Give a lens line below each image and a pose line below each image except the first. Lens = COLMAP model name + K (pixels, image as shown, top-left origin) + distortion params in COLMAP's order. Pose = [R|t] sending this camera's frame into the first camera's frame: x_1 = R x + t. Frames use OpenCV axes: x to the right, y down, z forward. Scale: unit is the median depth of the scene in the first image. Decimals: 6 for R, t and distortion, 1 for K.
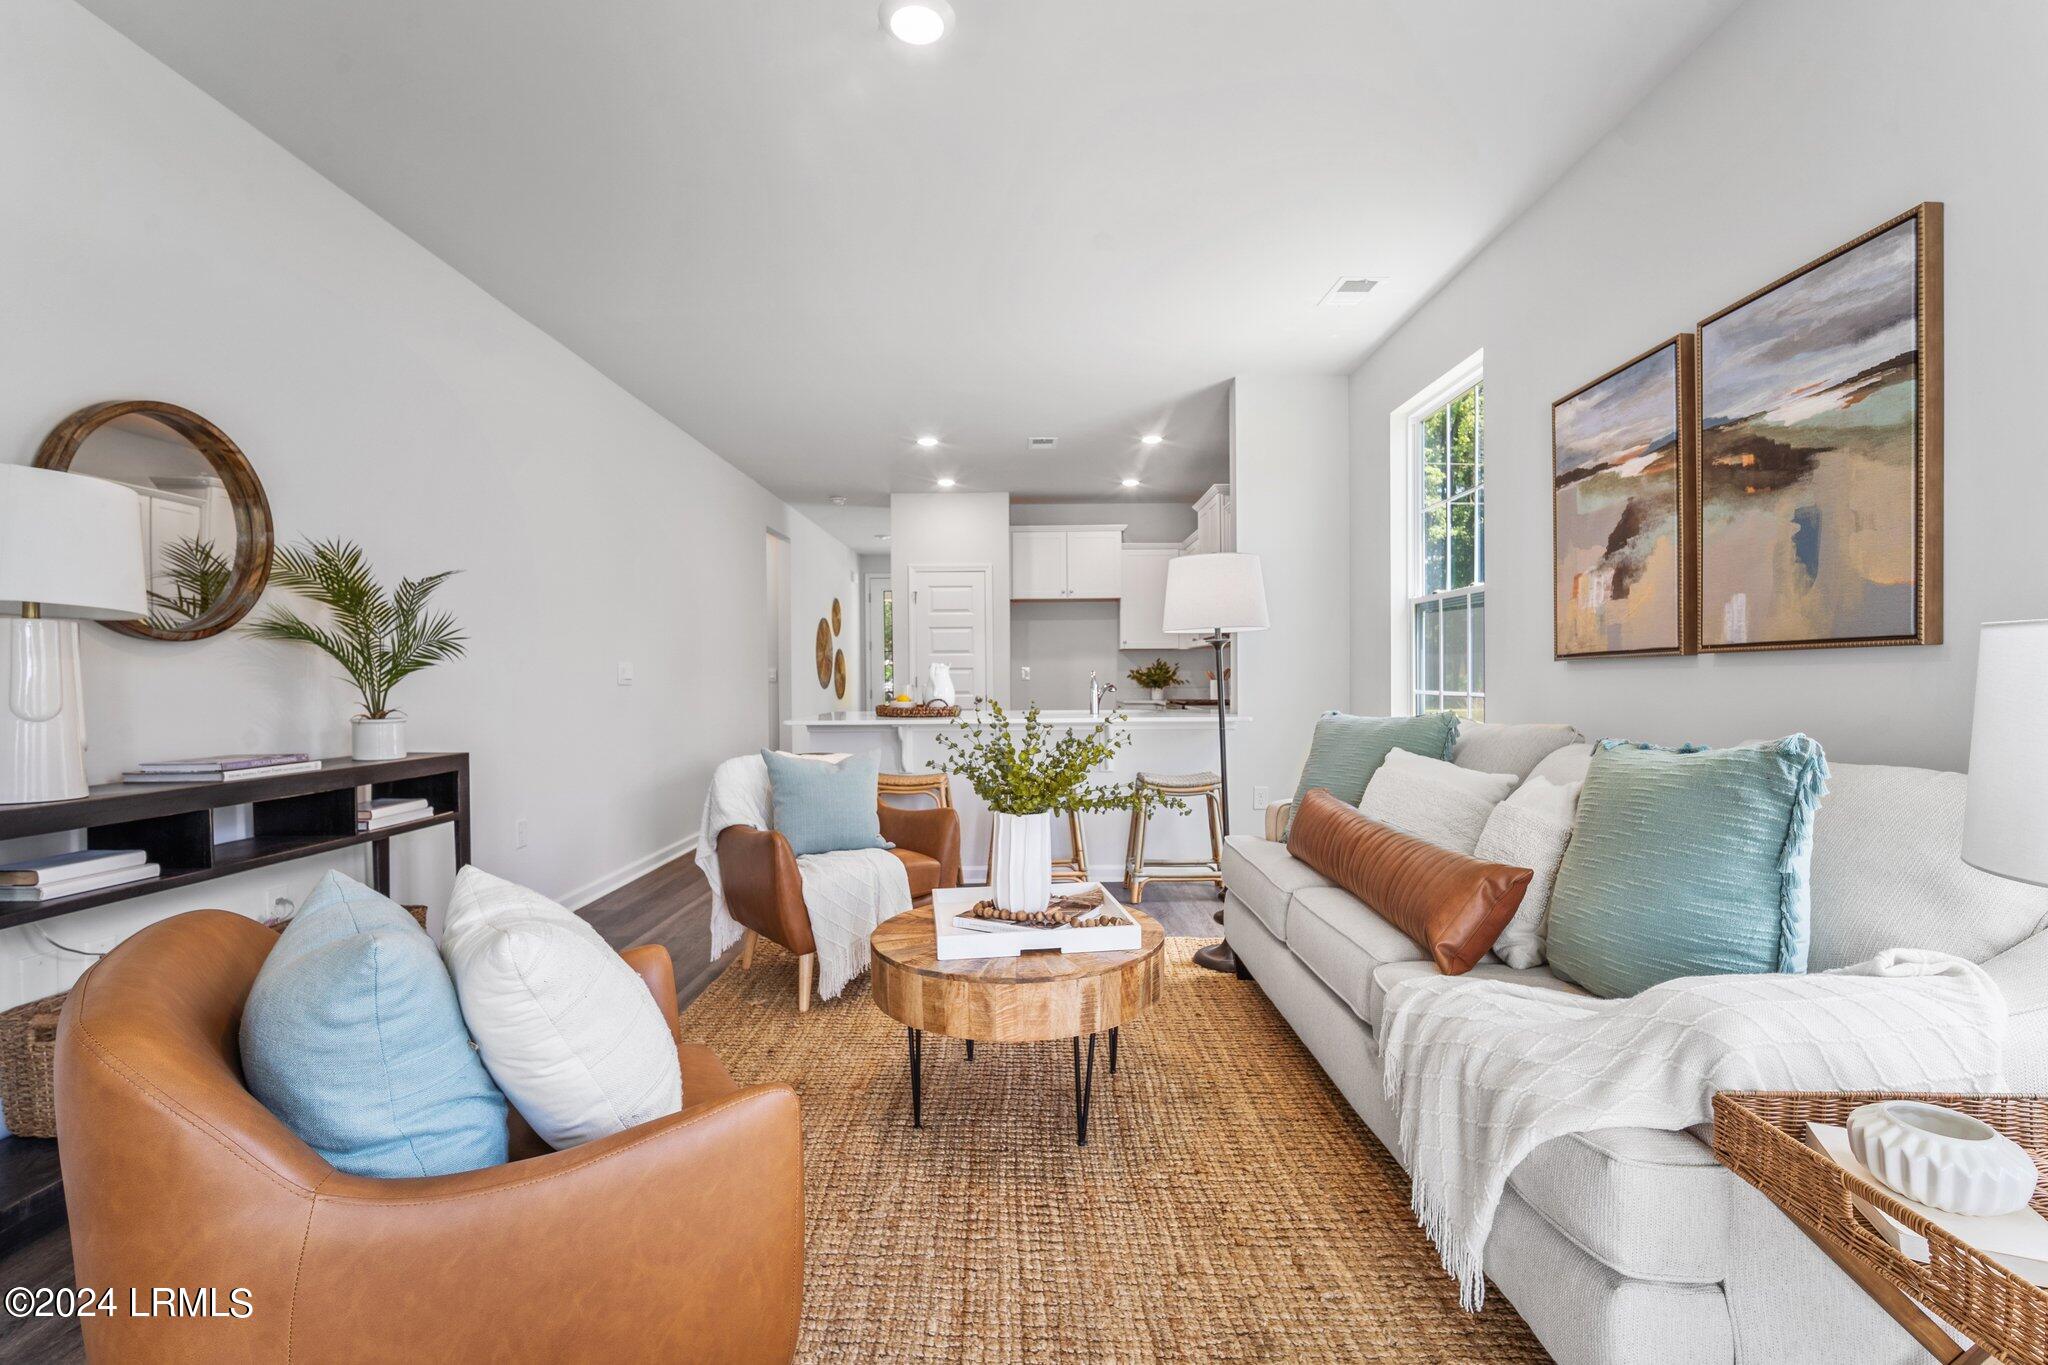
lens RADIAL K [[914.1, 0, 1024.6], [0, 914.1, 685.4], [0, 0, 1]] dist [-0.007729, 0.002185]
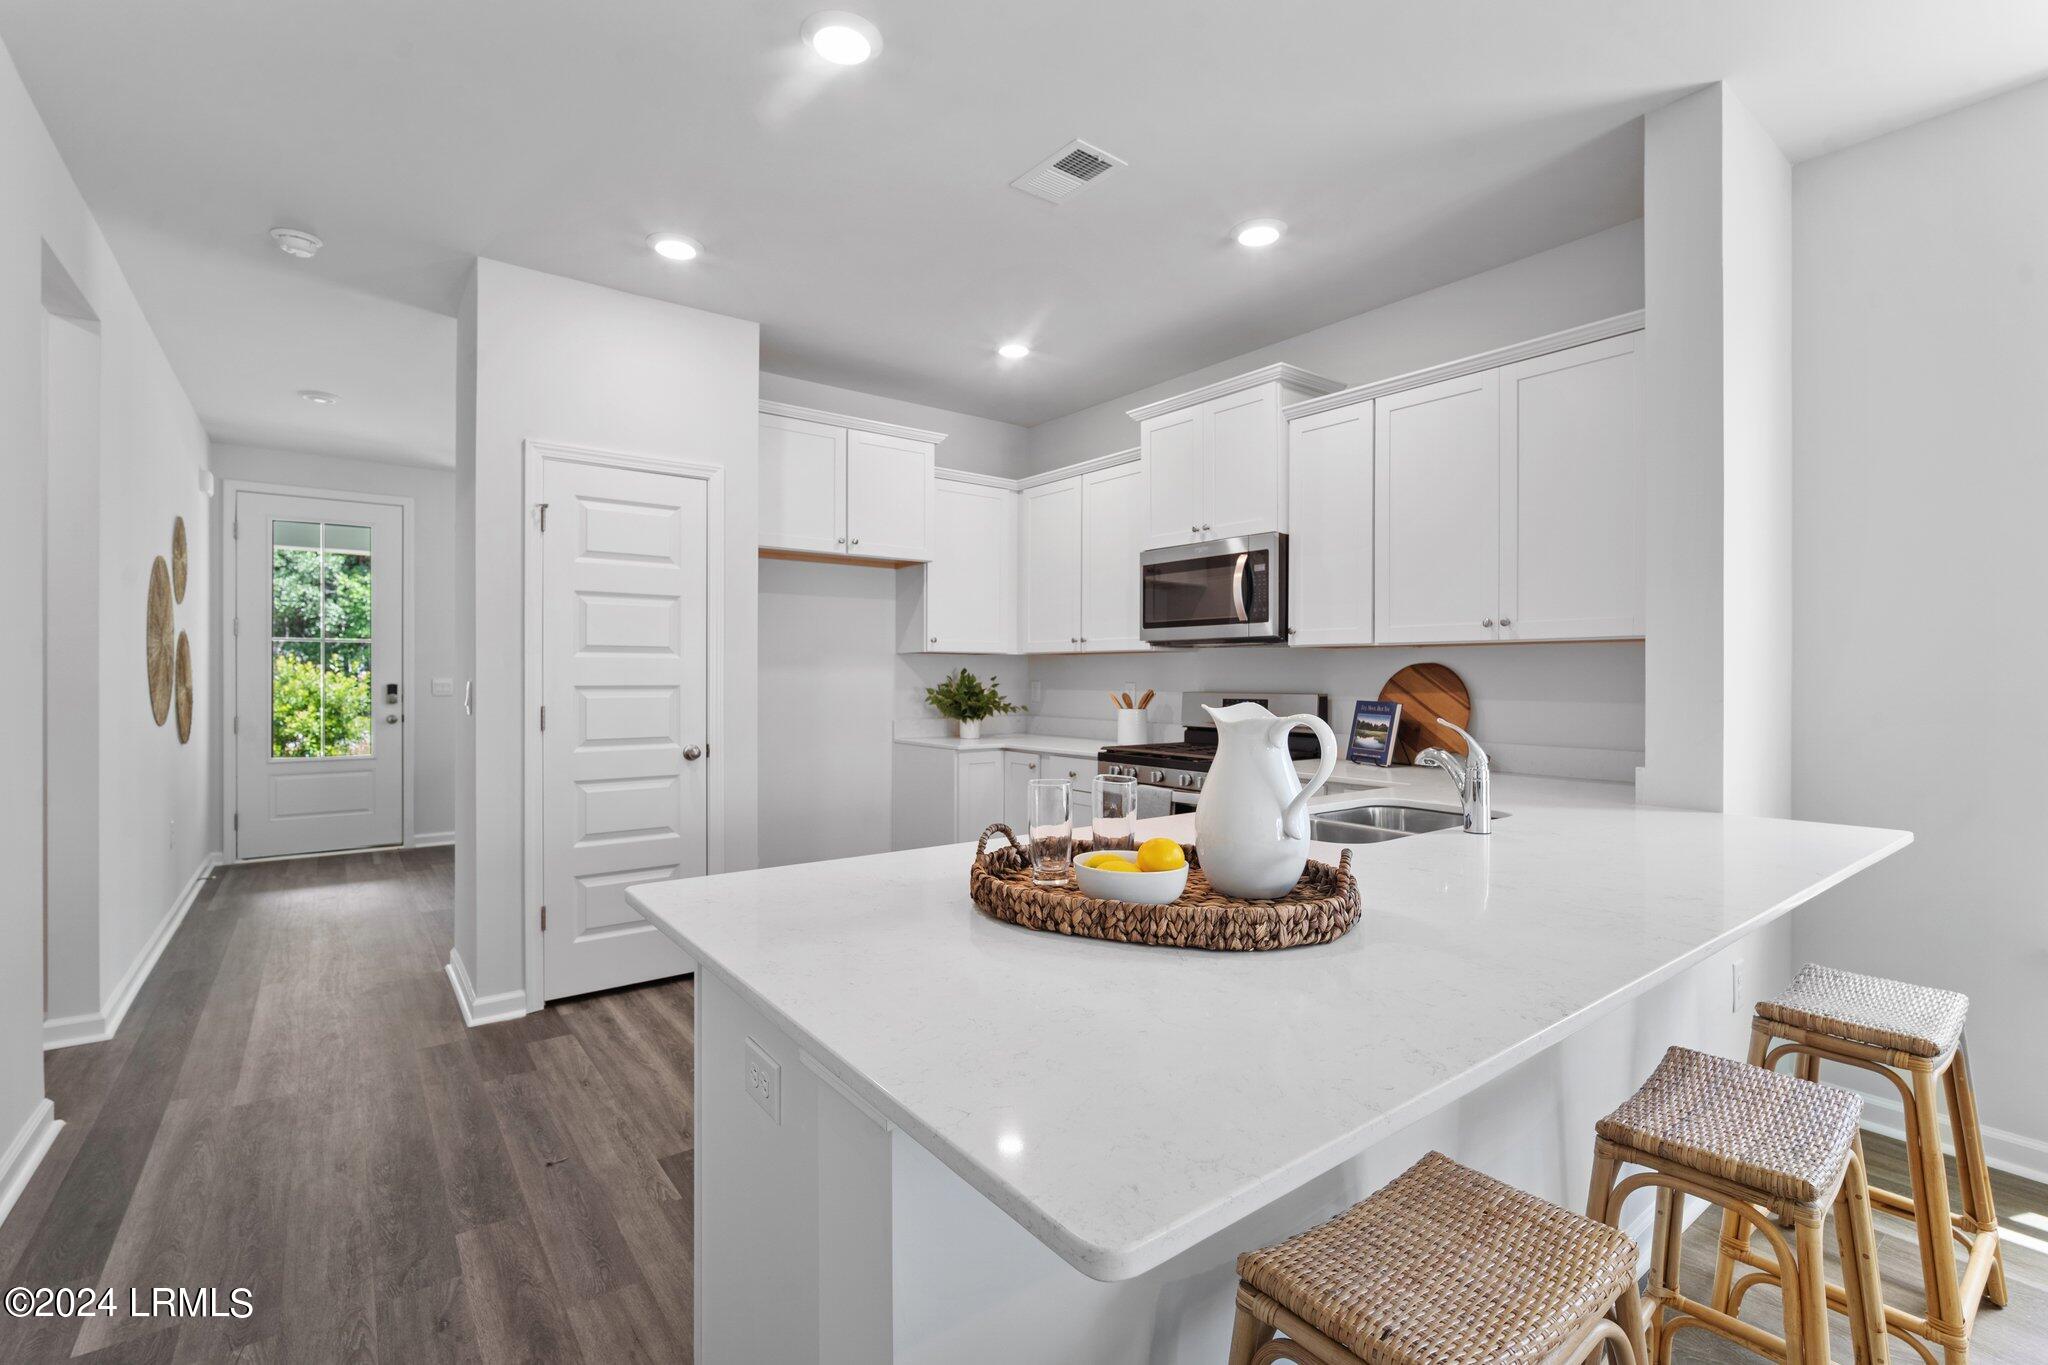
lens RADIAL K [[914.1, 0, 1031.8], [0, 914.1, 683.4], [0, 0, 1]] dist [-0.007729, 0.002185]
pose [[0.786321, 0.004063, 0.617805, -0.569900], [-0.002432, 0.999991, -0.003482, -0.055348], [-0.617813, 0.001235, 0.786324, 1.503637]]
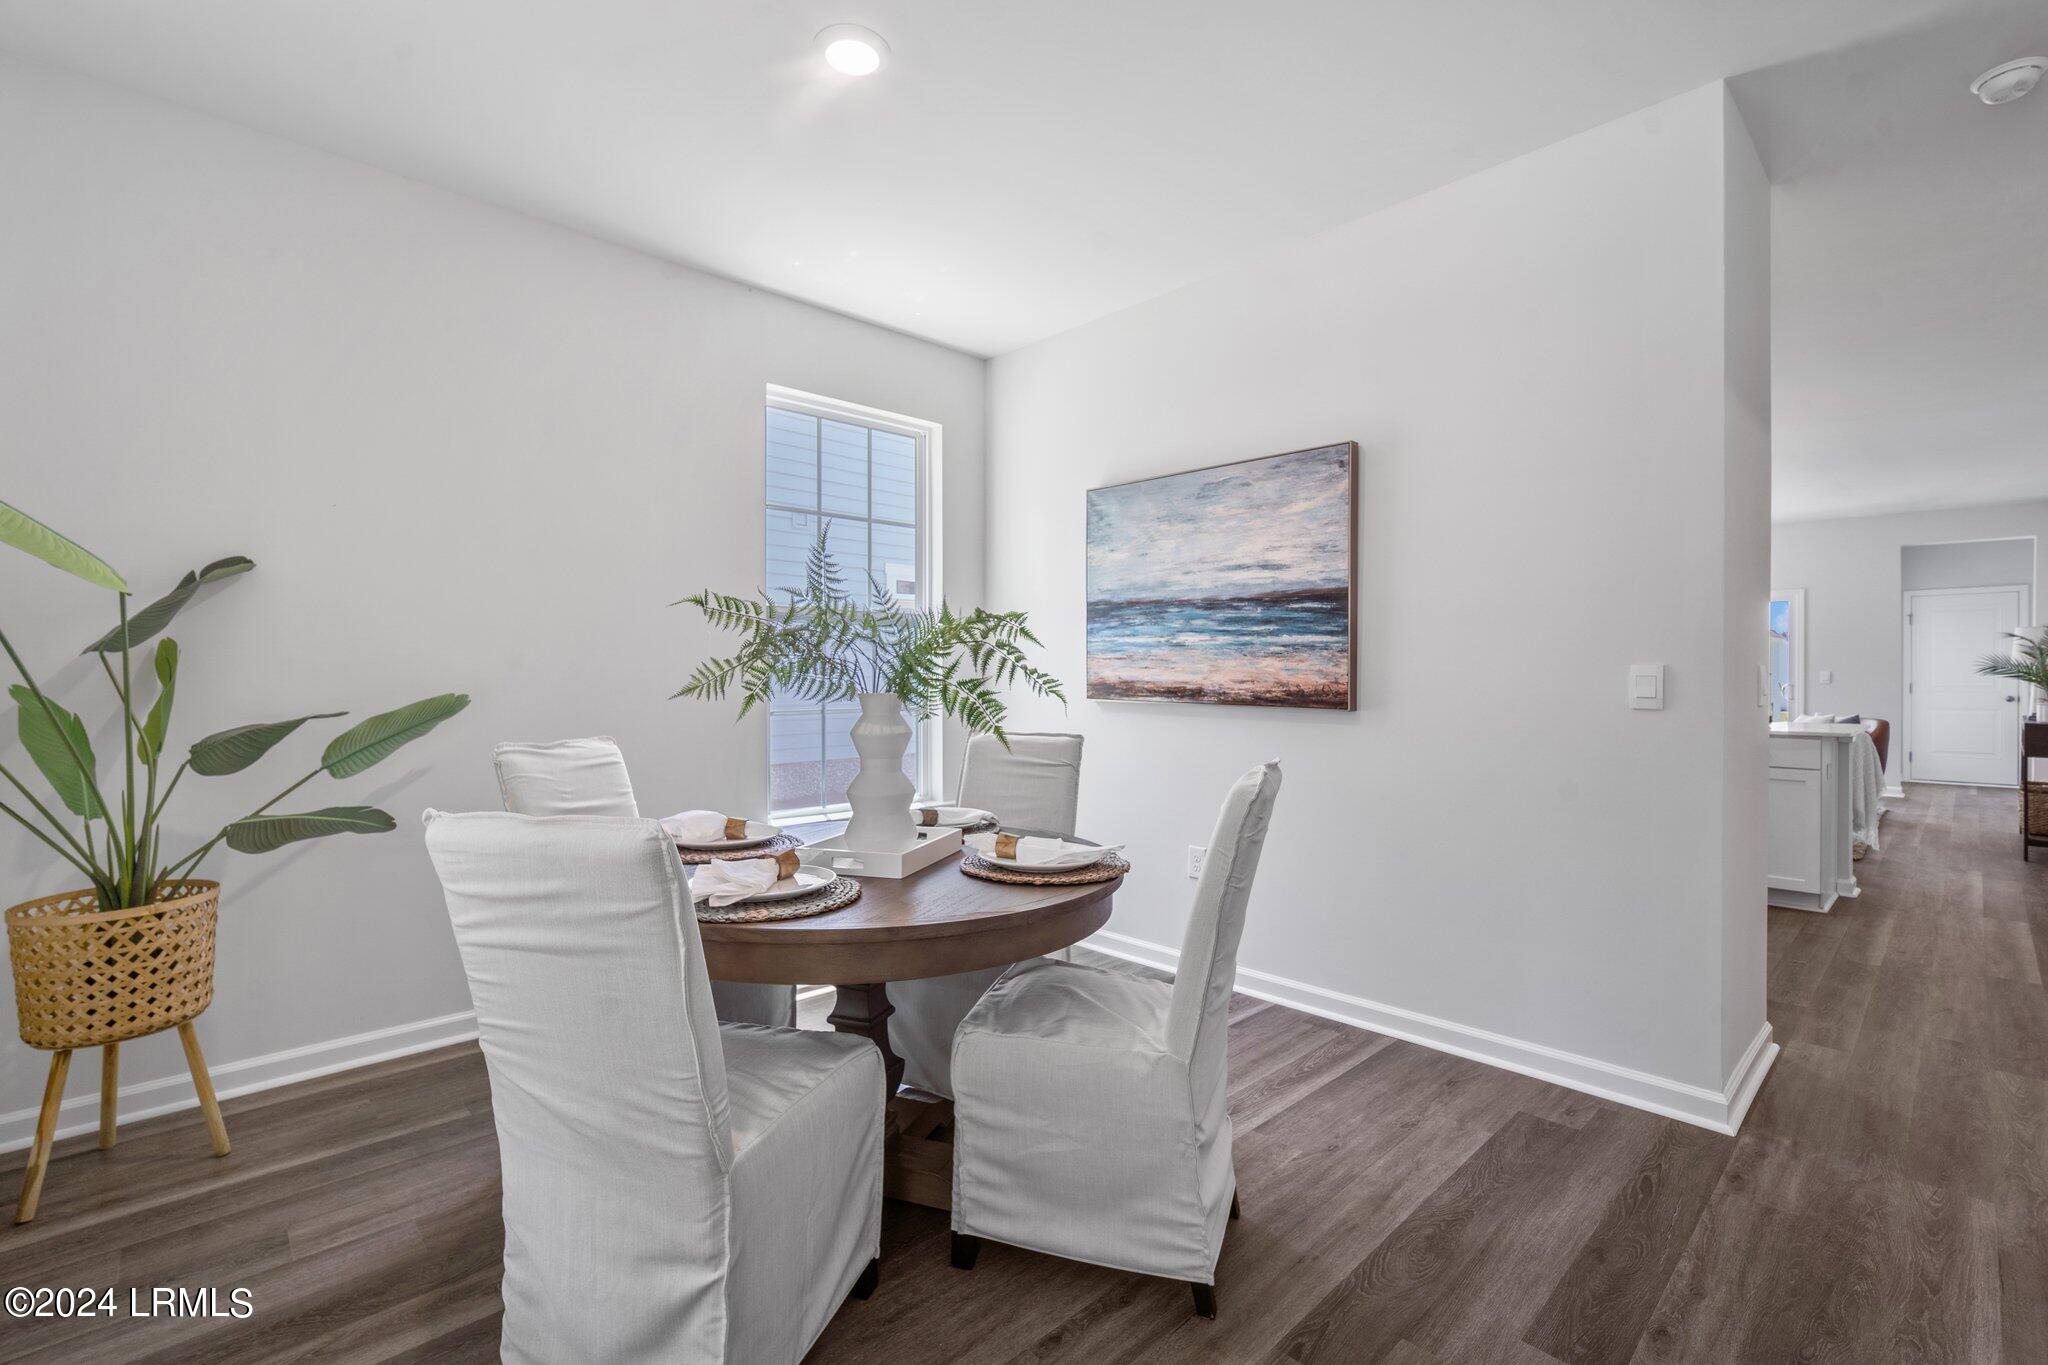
lens RADIAL K [[914.1, 0, 1017.6], [0, 914.1, 680.7], [0, 0, 1]] dist [-0.007729, 0.002185]
pose [[-0.693984, 0.002871, 0.719984, -0.563668], [0.014076, 0.999855, 0.009581, -0.070679], [-0.719852, 0.016784, -0.693924, 4.200680]]
